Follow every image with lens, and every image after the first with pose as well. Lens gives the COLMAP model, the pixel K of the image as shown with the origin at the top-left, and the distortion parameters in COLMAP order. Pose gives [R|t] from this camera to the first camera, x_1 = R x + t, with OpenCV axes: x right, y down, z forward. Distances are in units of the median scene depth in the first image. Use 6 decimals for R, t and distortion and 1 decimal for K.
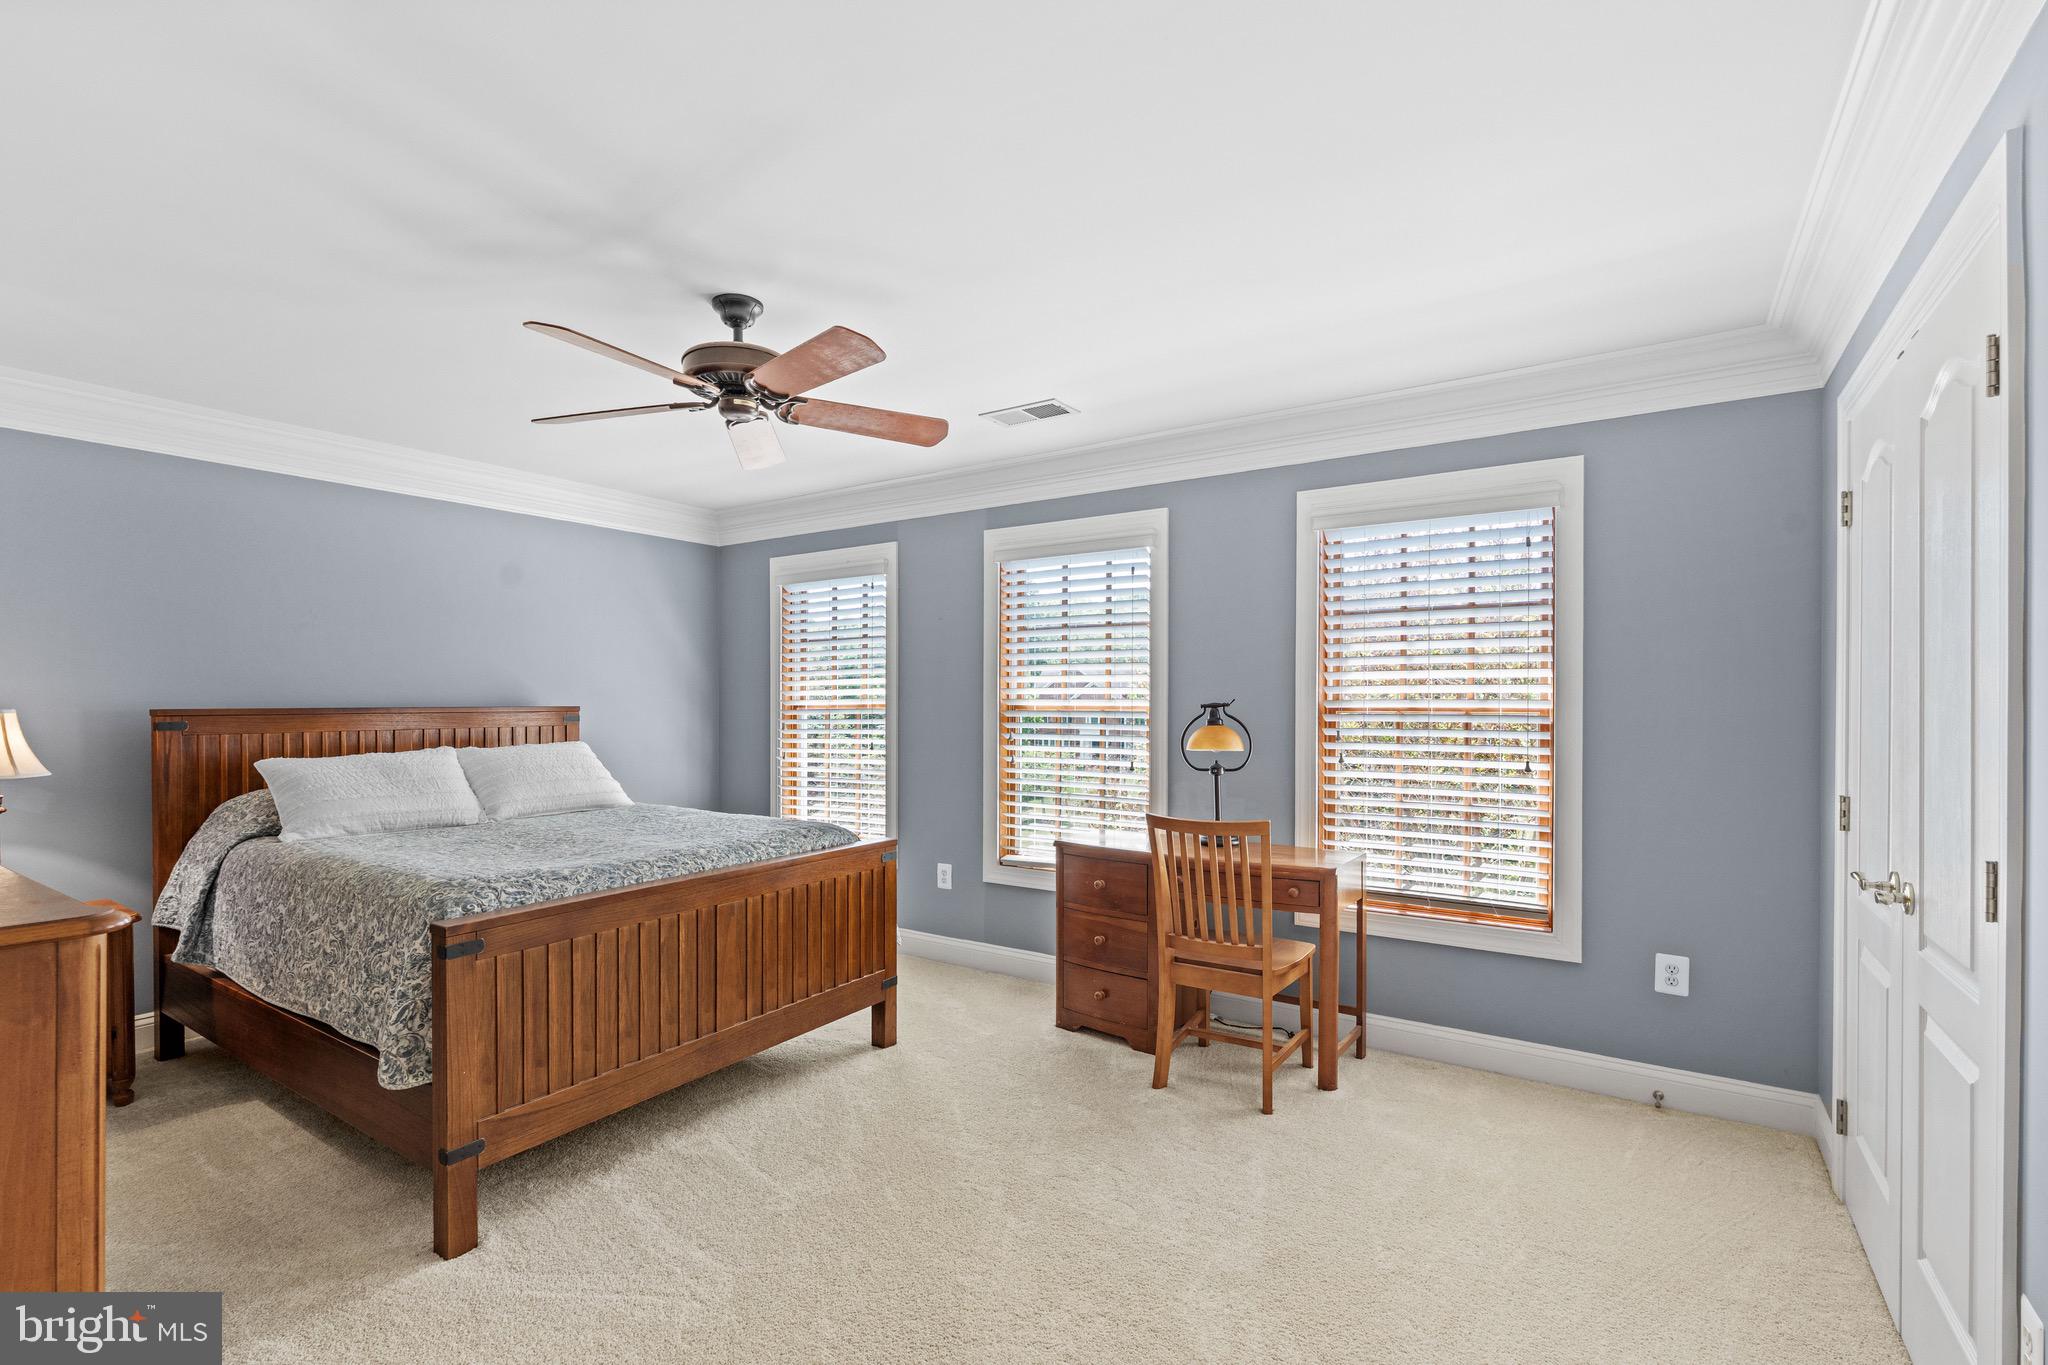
lens RADIAL K [[920.6, 0, 1020.0], [0, 920.6, 699.8], [0, 0, 1]] dist [-0.000782, -0.000070]
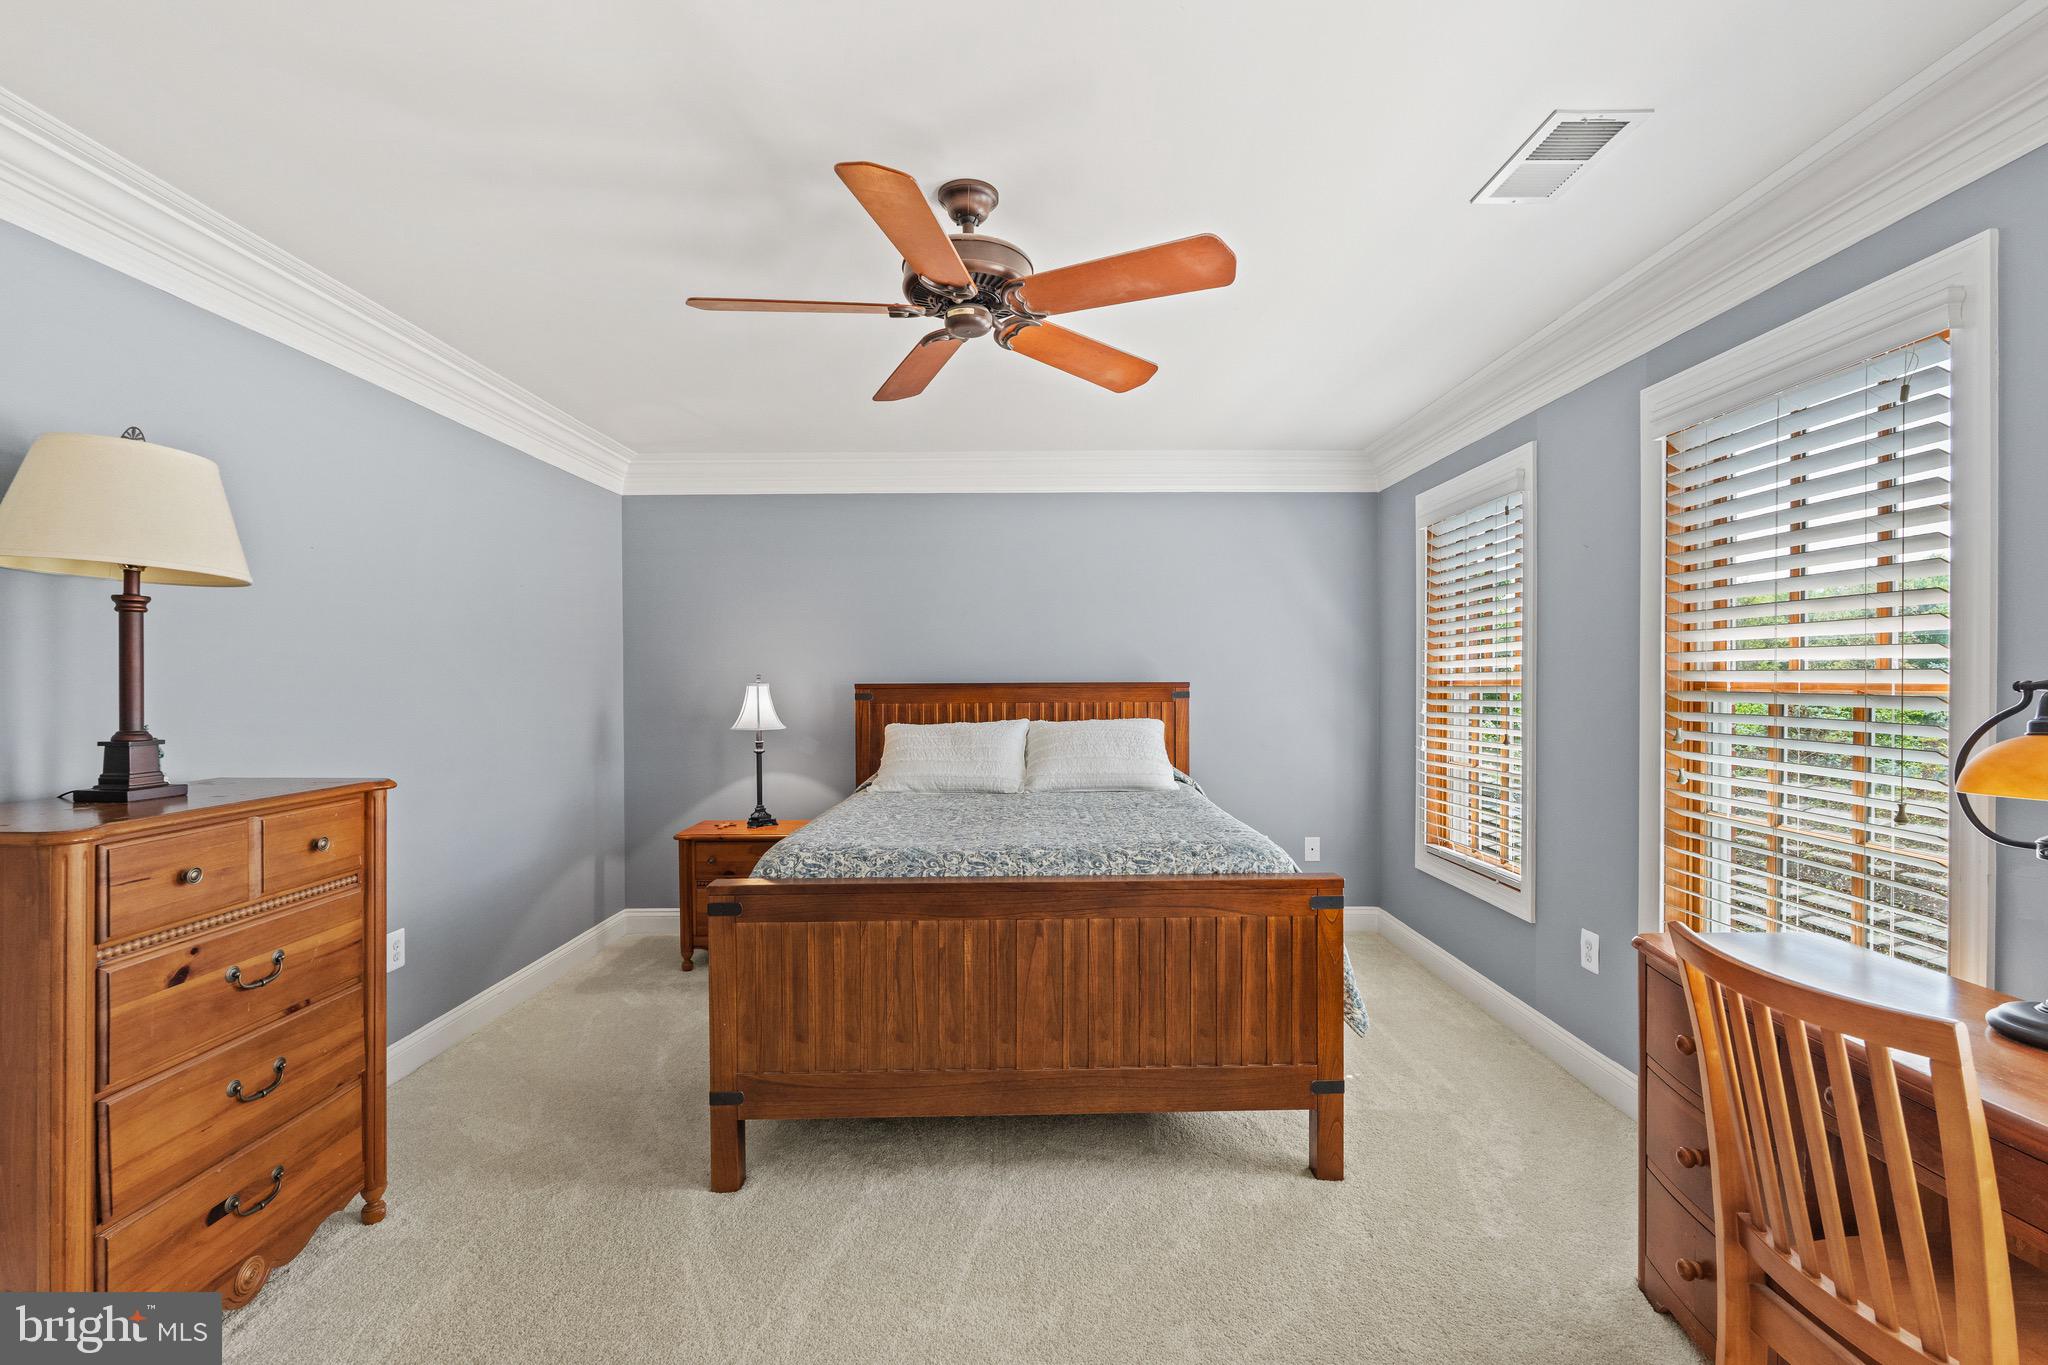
lens RADIAL K [[919.9, 0, 1027.6], [0, 919.9, 678.9], [0, 0, 1]] dist [-0.000027, -0.000142]
pose [[0.559822, -0.000054, -0.828613, 0.301165], [0.005009, 0.999982, 0.003319, 0.000020], [0.828598, -0.006008, 0.559812, 0.432432]]
